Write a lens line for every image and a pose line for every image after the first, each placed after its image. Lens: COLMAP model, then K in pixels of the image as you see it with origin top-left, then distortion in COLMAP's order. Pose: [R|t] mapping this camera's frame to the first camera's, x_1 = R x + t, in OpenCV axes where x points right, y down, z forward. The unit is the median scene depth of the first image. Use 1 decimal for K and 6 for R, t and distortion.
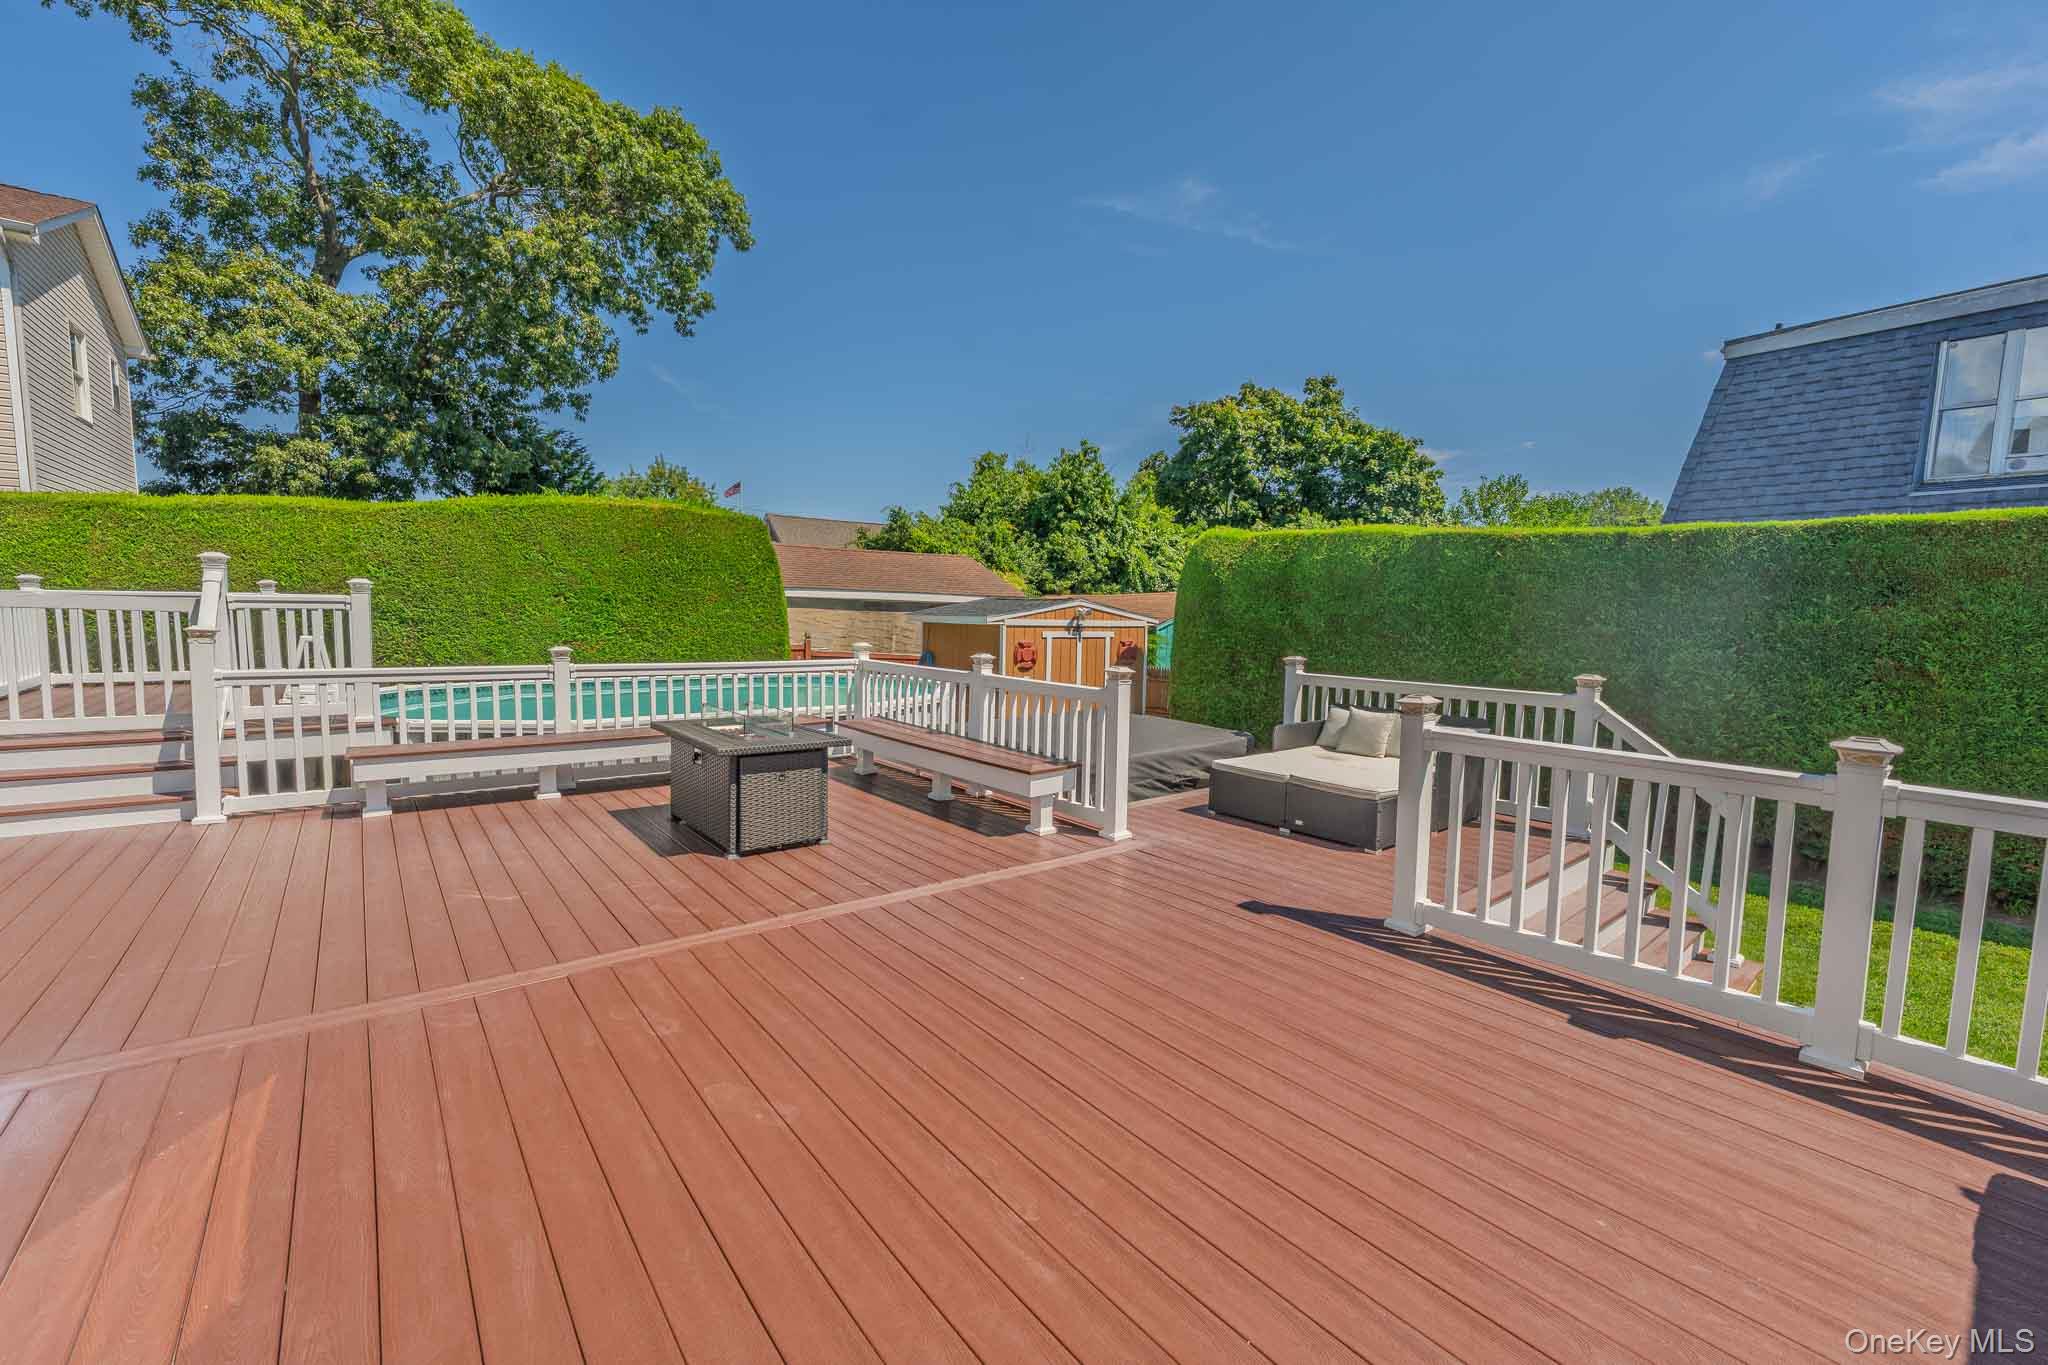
lens RADIAL K [[822.5, 0, 1017.2], [0, 822.5, 682.8], [0, 0, 1]] dist [-0.001590, 0.000018]
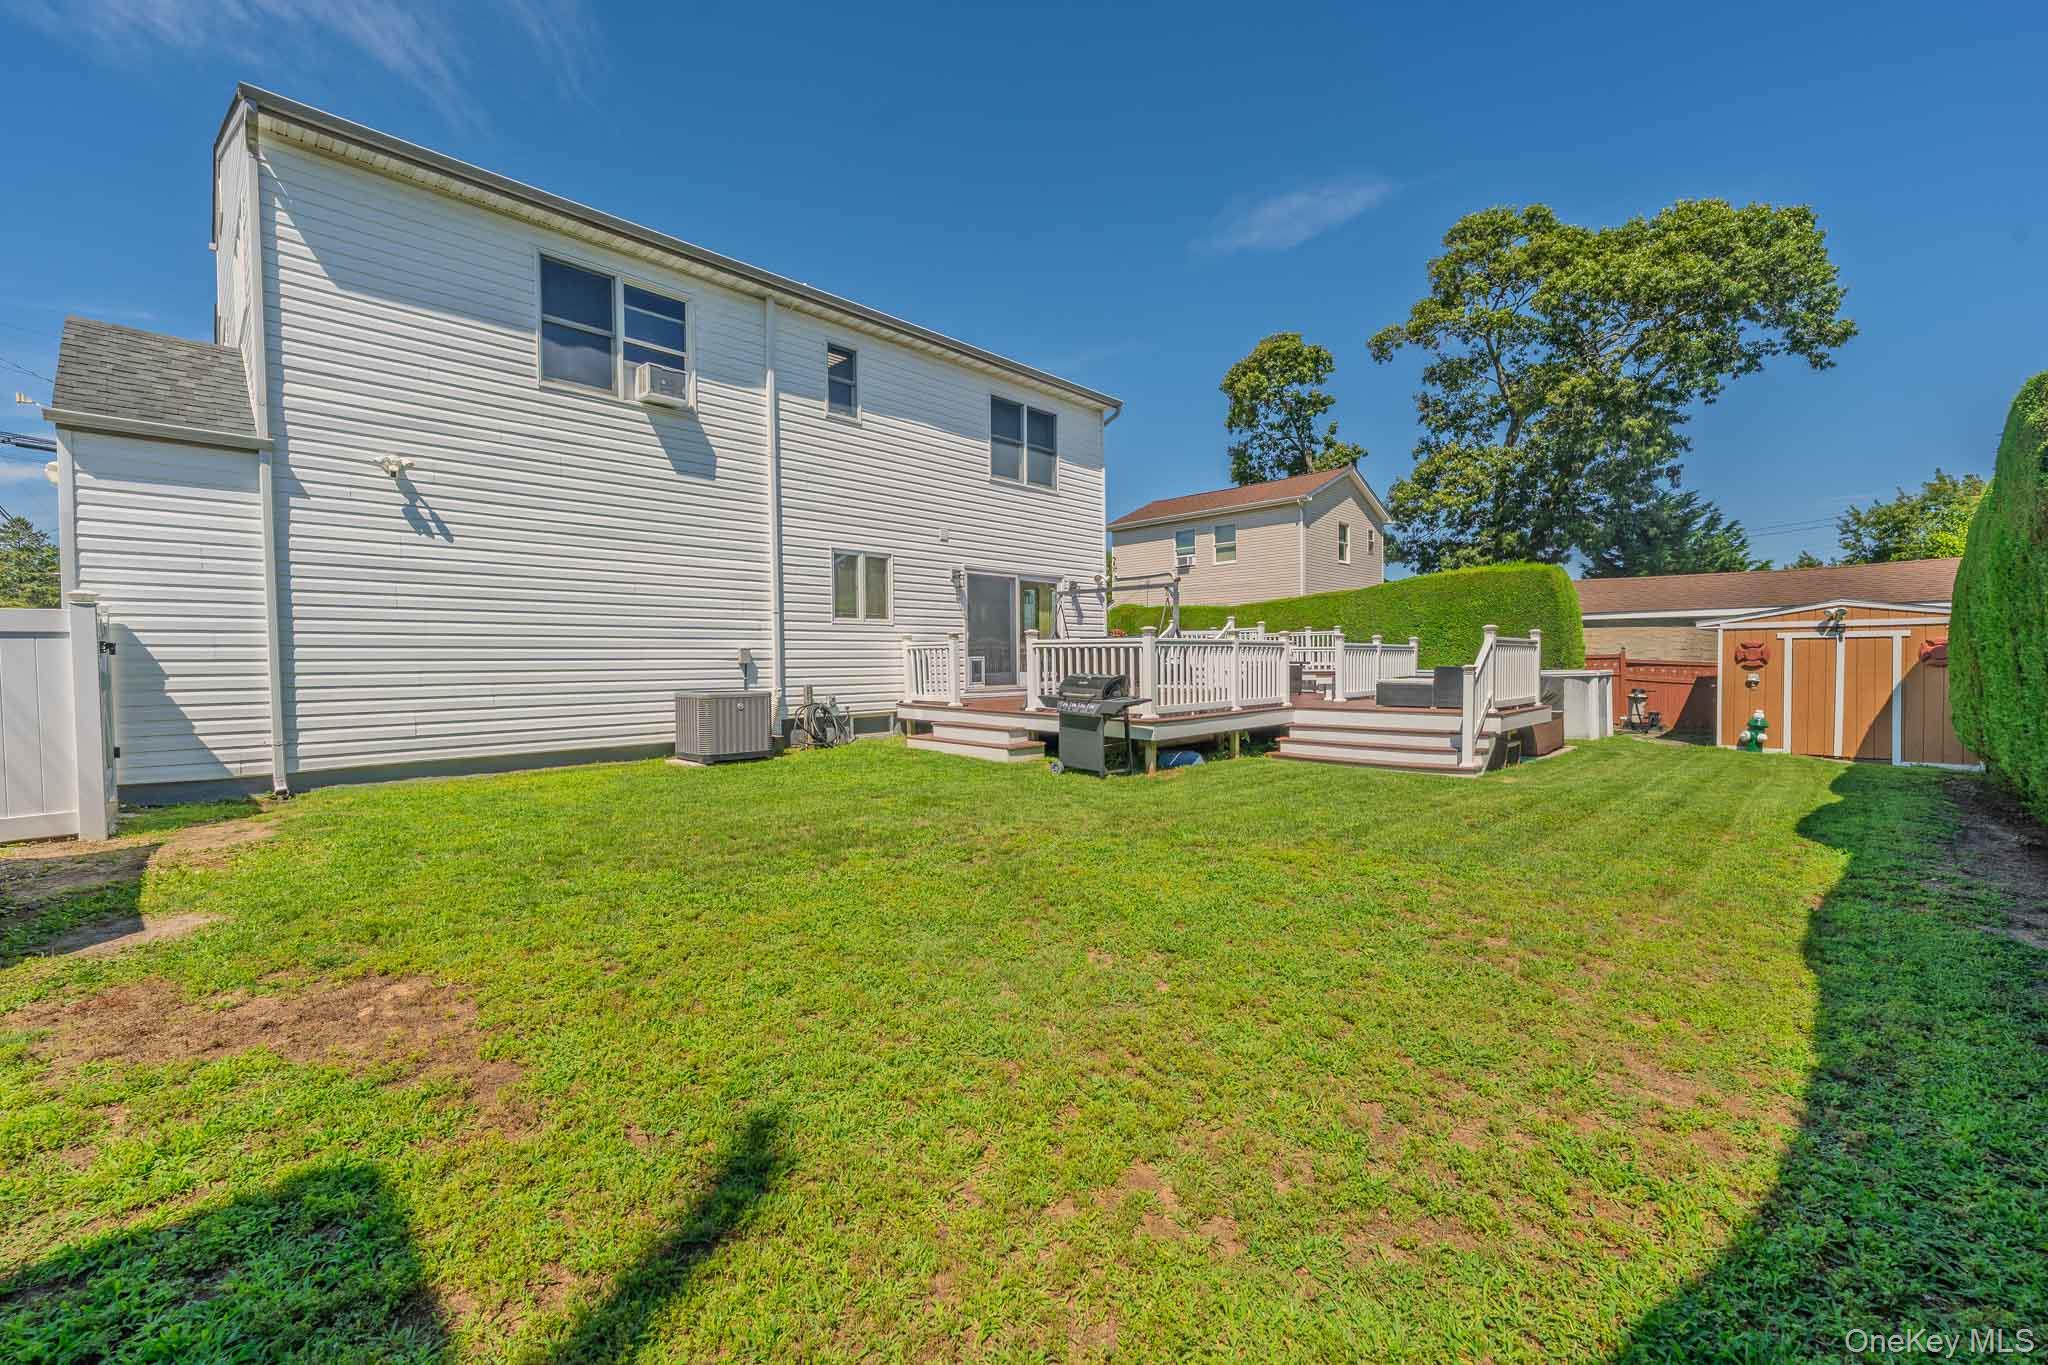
lens RADIAL K [[822.5, 0, 1018.2], [0, 822.5, 683.6], [0, 0, 1]] dist [-0.001590, 0.000018]
pose [[0.117224, -0.001983, -0.993104, 0.960299], [-0.076194, 0.997032, -0.010985, 0.088974], [0.990178, 0.076956, 0.116725, -0.106285]]
